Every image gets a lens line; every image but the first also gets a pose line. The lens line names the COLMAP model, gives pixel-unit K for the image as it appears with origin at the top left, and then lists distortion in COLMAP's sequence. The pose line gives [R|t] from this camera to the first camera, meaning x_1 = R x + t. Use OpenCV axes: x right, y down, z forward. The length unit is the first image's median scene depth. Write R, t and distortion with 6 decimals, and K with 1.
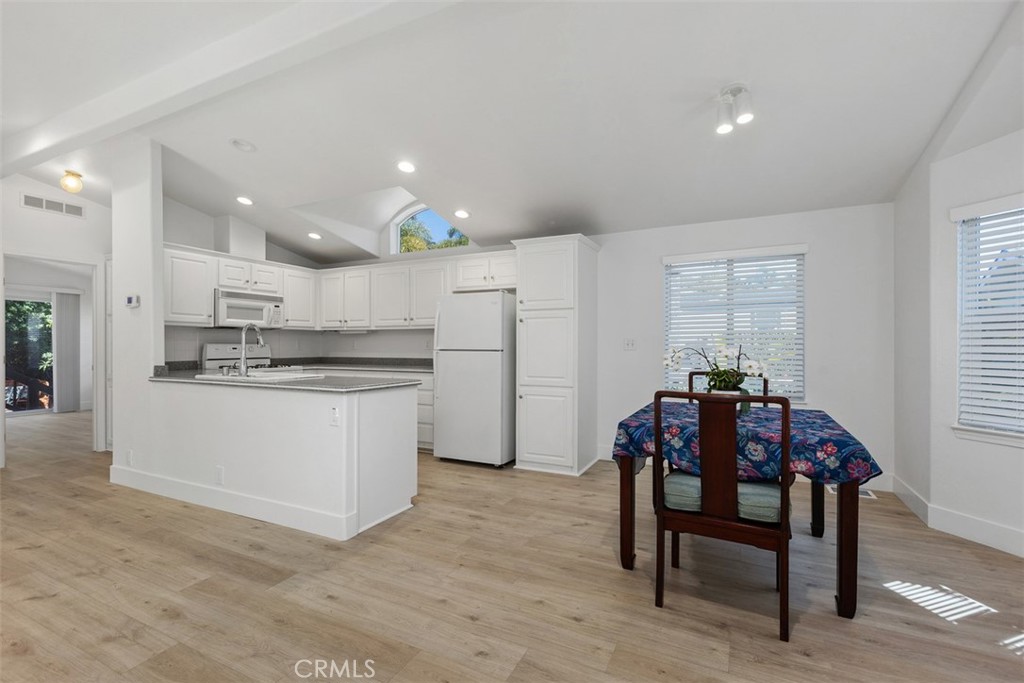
lens RADIAL K [[461.6, 0, 514.3], [0, 461.6, 350.2], [0, 0, 1]] dist [0.002370, -0.000952]
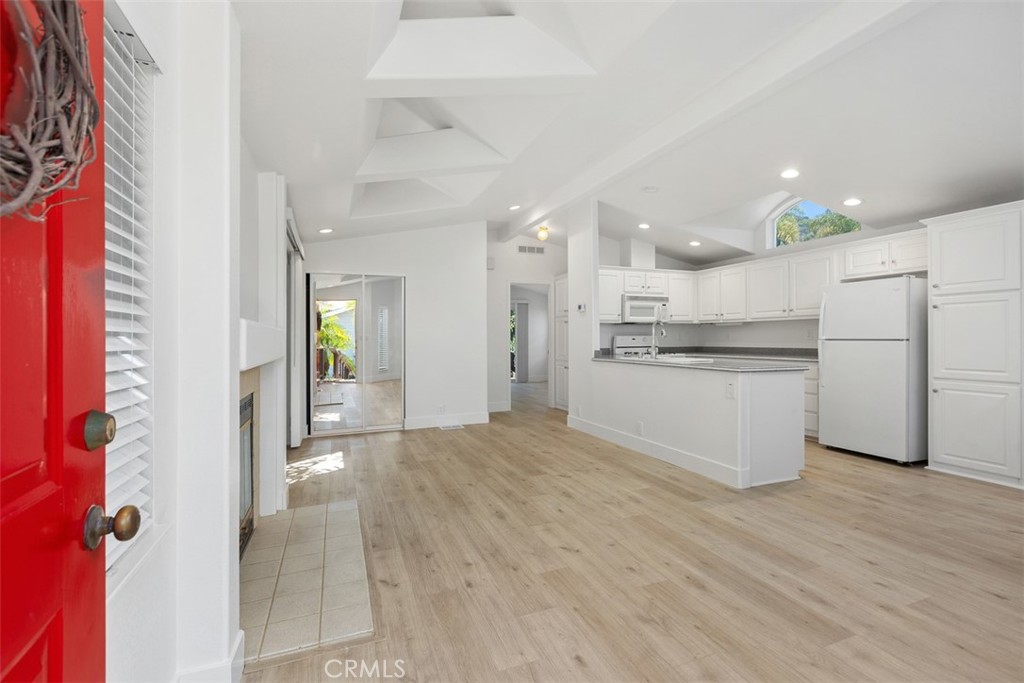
lens RADIAL K [[461.6, 0, 500.2], [0, 461.6, 338.1], [0, 0, 1]] dist [0.002370, -0.000952]
pose [[0.726655, -0.005182, -0.686983, 0.016315], [-0.001569, 0.999956, -0.009203, 0.006715], [0.687001, 0.007765, 0.726615, -0.229718]]
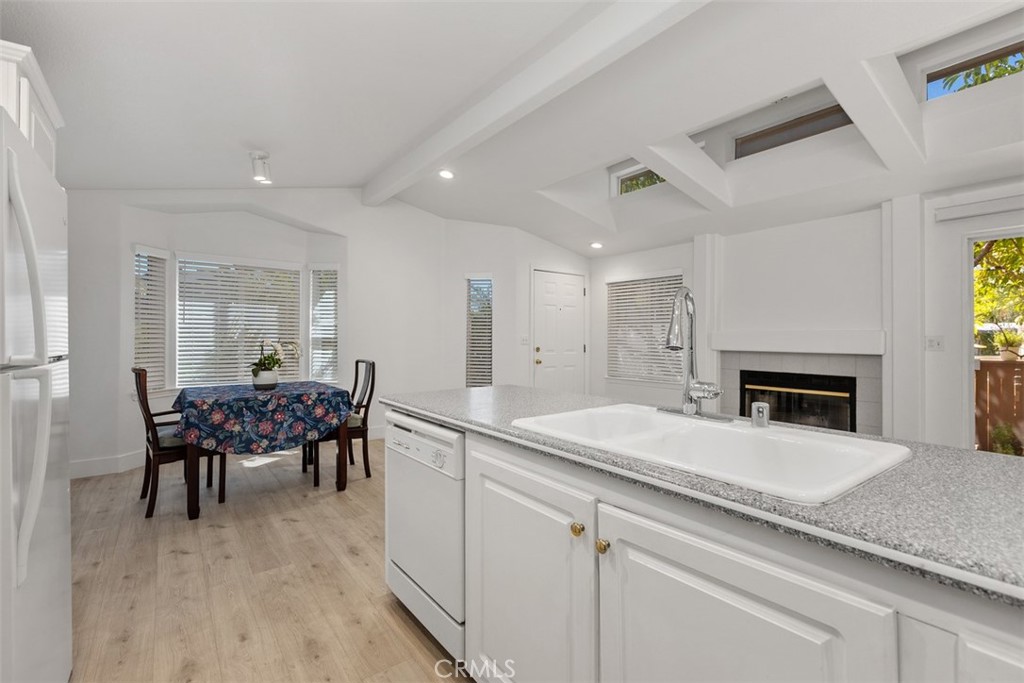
lens RADIAL K [[461.6, 0, 508.4], [0, 461.6, 338.1], [0, 0, 1]] dist [0.002370, -0.000952]
pose [[-0.888000, -0.004050, 0.459825, -0.478624], [0.003800, 0.999862, 0.016144, -0.016554], [-0.459827, 0.016083, -0.887863, 1.098119]]
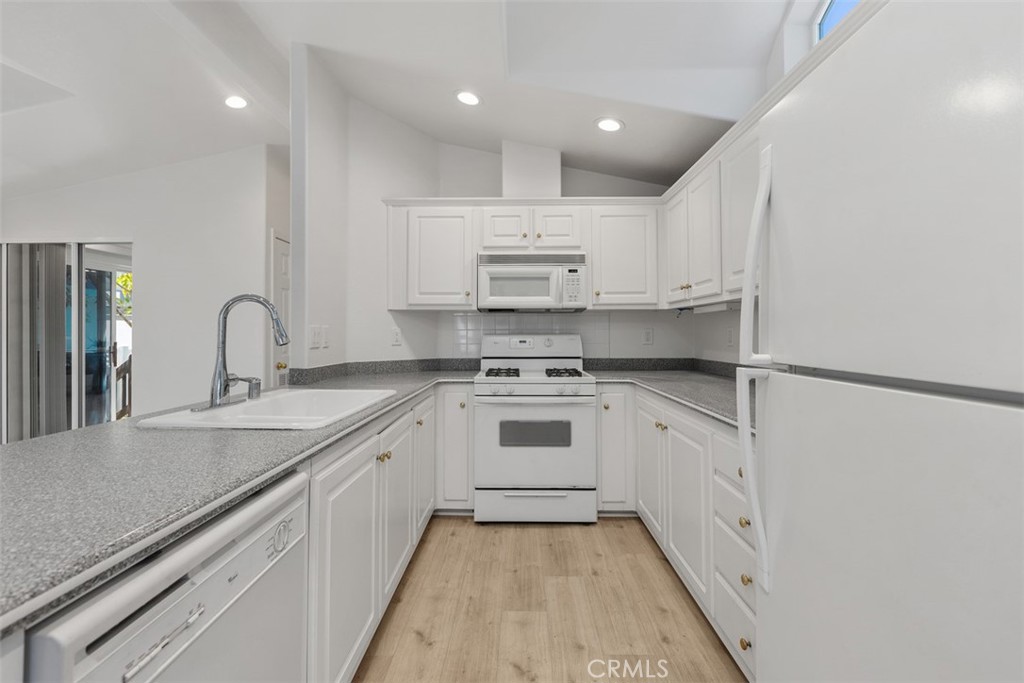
lens RADIAL K [[461.6, 0, 513.1], [0, 461.6, 325.4], [0, 0, 1]] dist [0.002370, -0.000952]
pose [[0.421683, -0.017508, -0.906574, -0.019117], [-0.008244, 0.999698, -0.023141, -0.013496], [0.906706, 0.017232, 0.421411, 0.811884]]
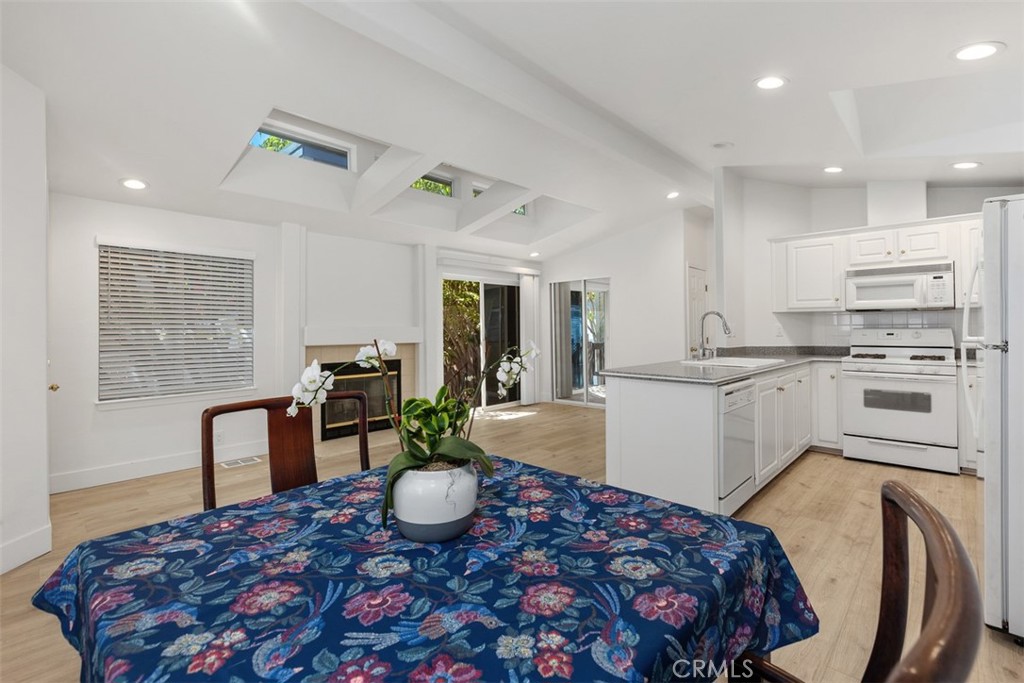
lens RADIAL K [[461.6, 0, 514.8], [0, 461.6, 323.4], [0, 0, 1]] dist [0.002370, -0.000952]
pose [[-0.299166, -0.011331, -0.954134, 0.458937], [-0.005608, 0.999933, -0.010116, -0.012632], [0.954185, 0.002325, -0.299210, 0.684542]]
